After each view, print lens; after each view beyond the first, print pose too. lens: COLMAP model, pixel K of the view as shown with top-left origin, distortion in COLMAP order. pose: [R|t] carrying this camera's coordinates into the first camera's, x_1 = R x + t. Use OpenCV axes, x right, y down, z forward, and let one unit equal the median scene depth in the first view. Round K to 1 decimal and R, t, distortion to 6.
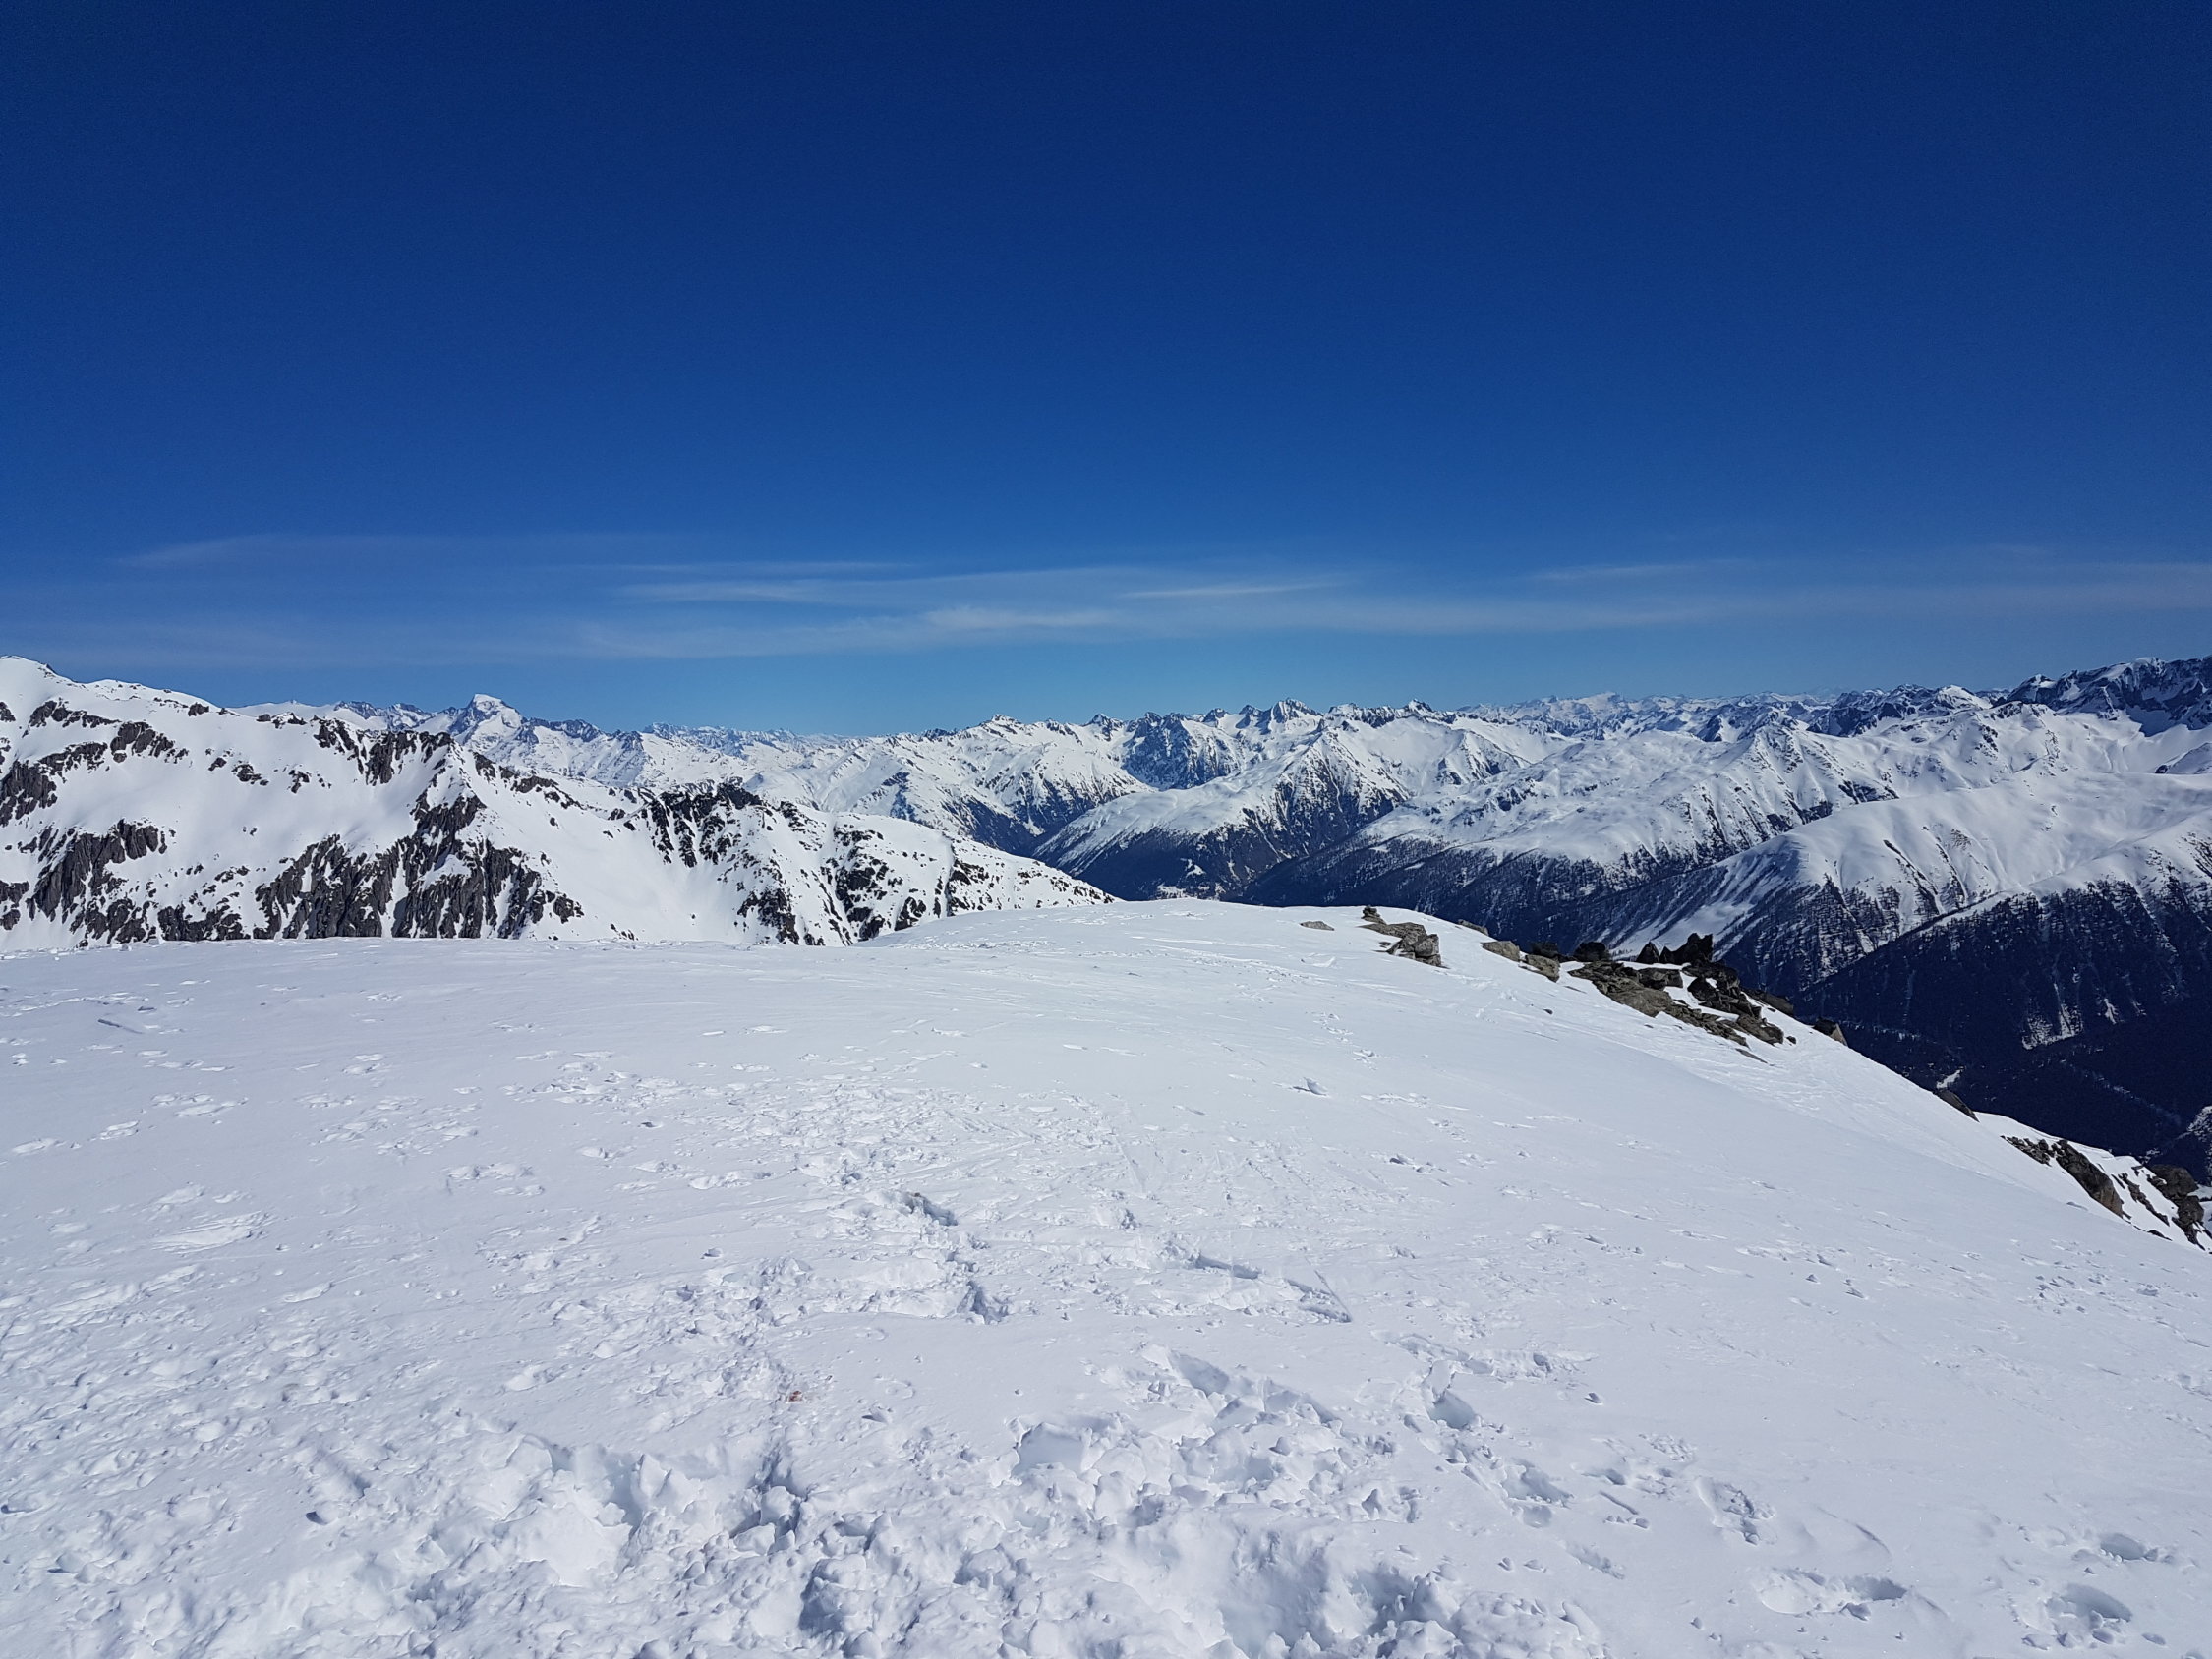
lens RADIAL K [[1665.9, 0, 1016.3], [0, 1665.9, 831.3], [0, 0, 1]] dist [0.057067, -0.080017]
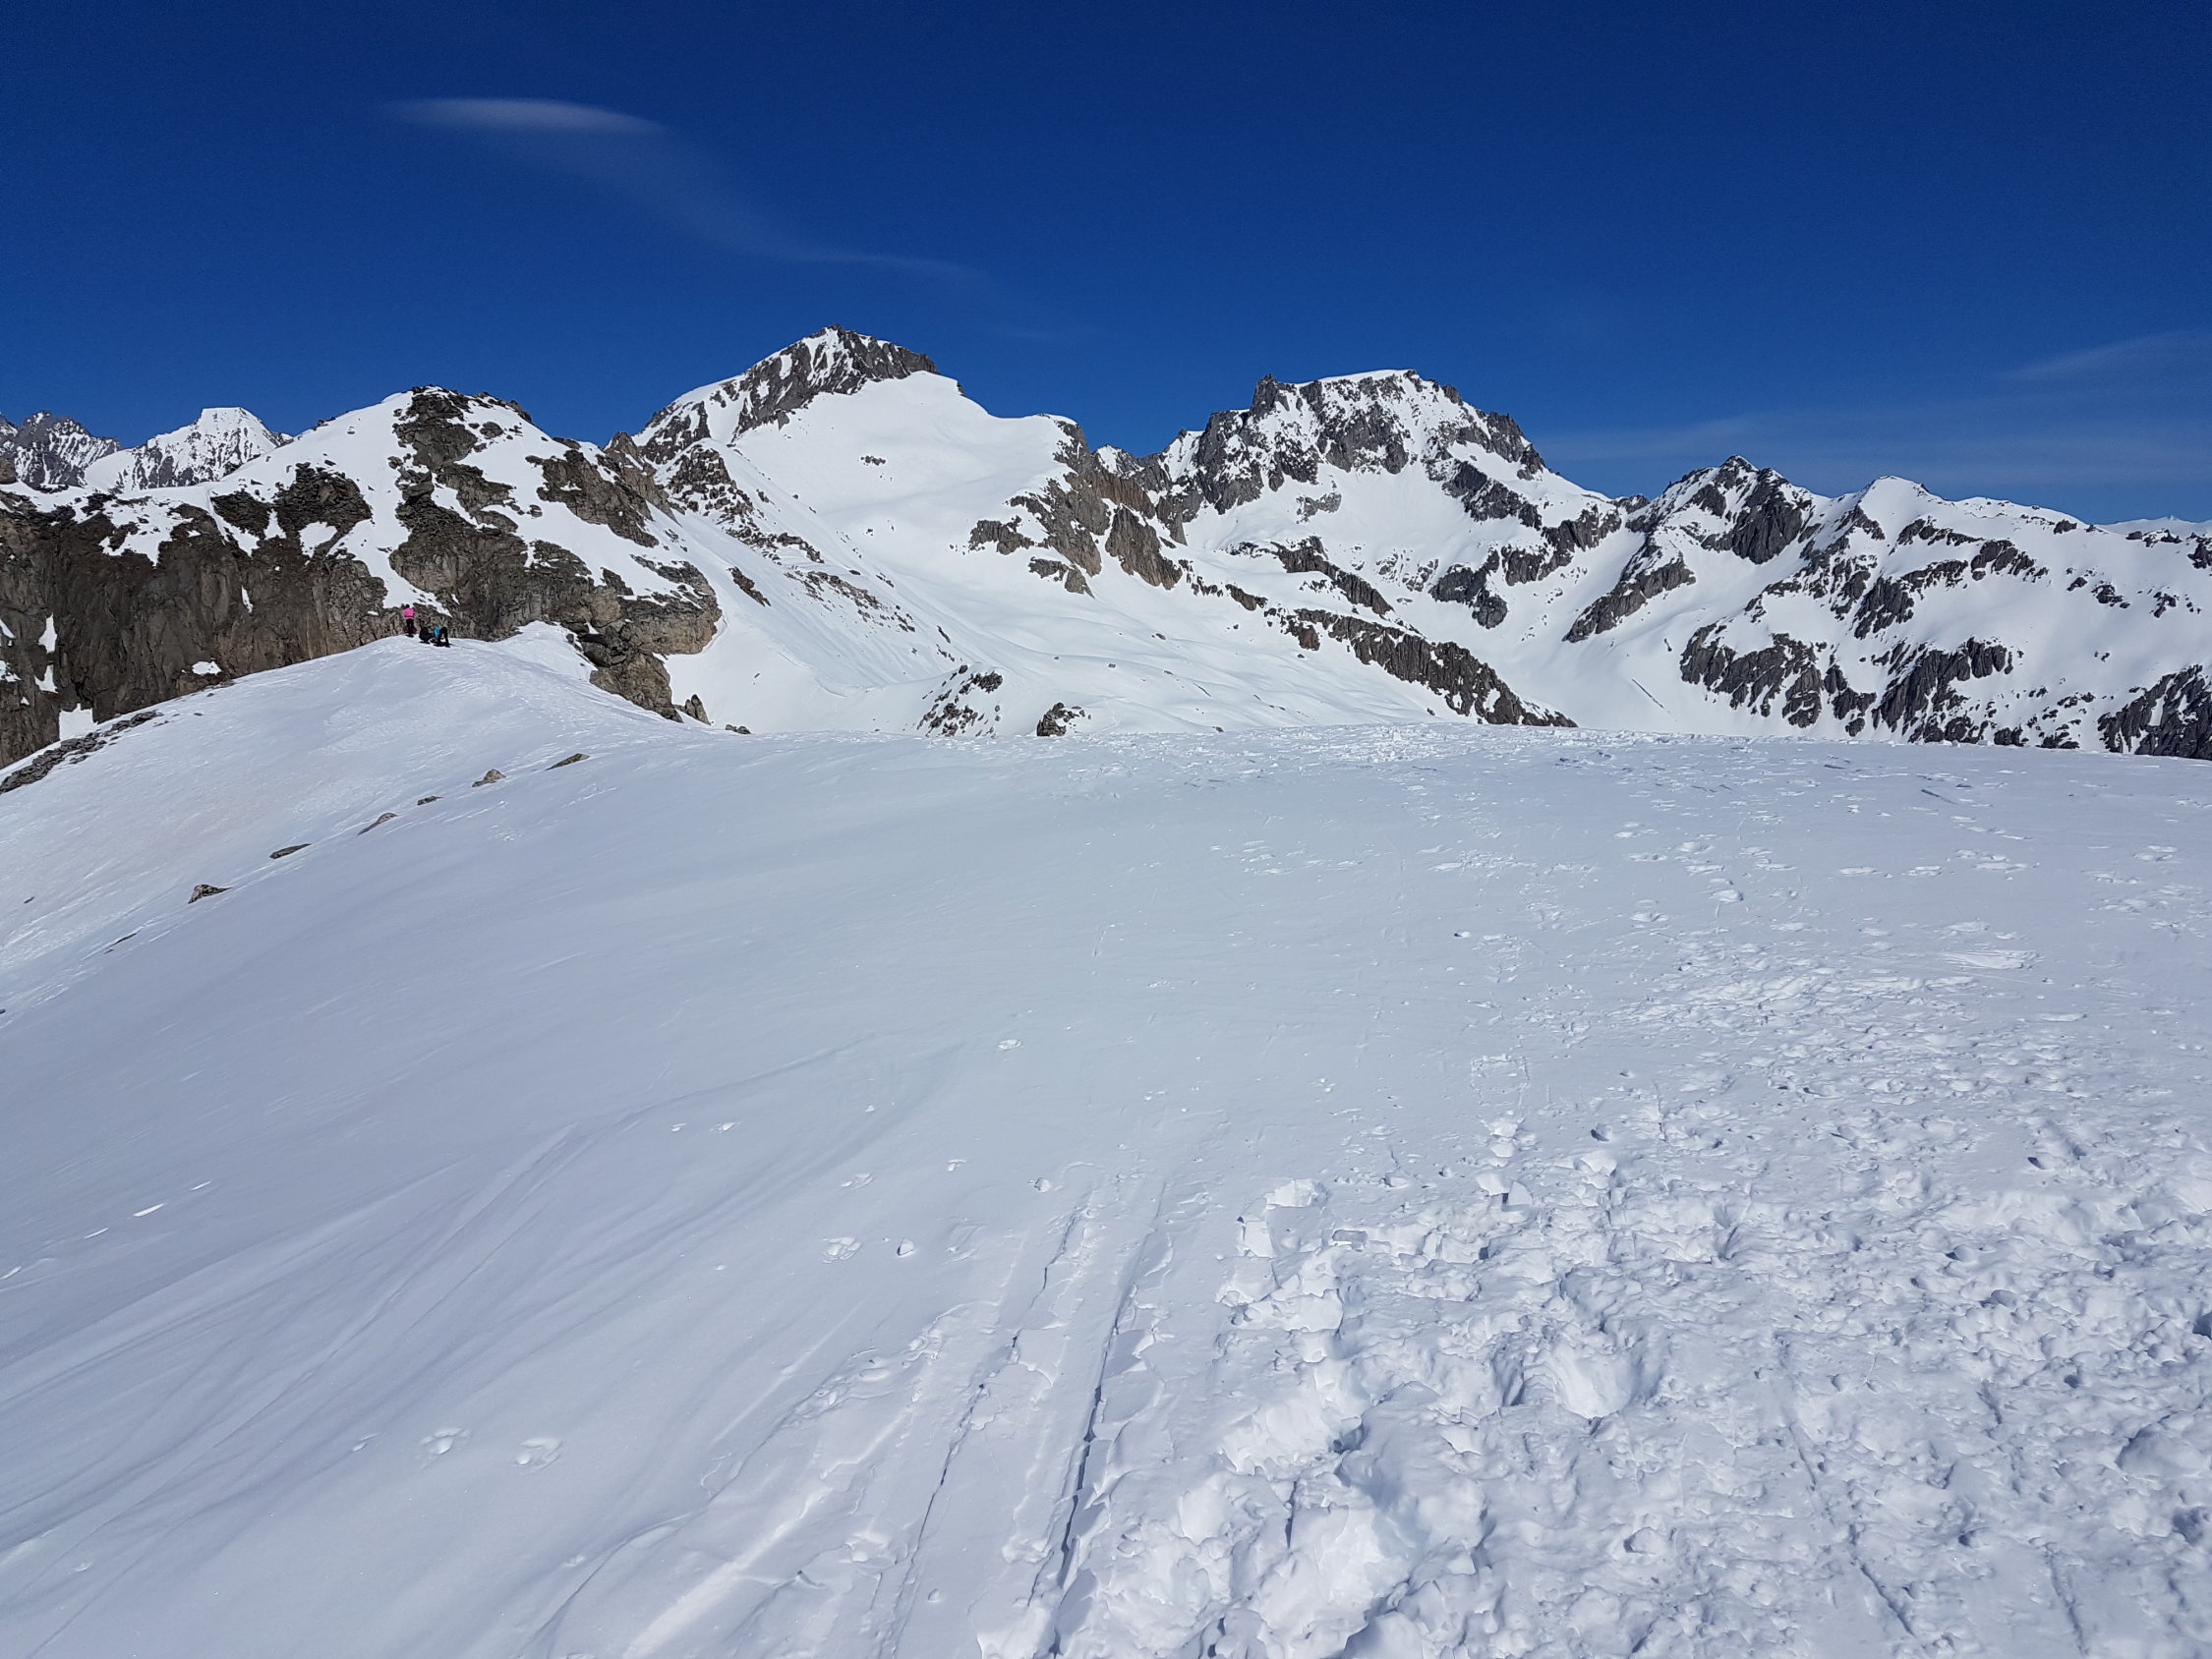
lens RADIAL K [[1665.9, 0, 1106.5], [0, 1665.9, 835.9], [0, 0, 1]] dist [0.057067, -0.080017]
pose [[0.570968, 0.151289, -0.806912, 0.064284], [-0.062762, 0.988041, 0.140839, 0.015242], [0.818570, -0.029771, 0.573635, -0.108516]]
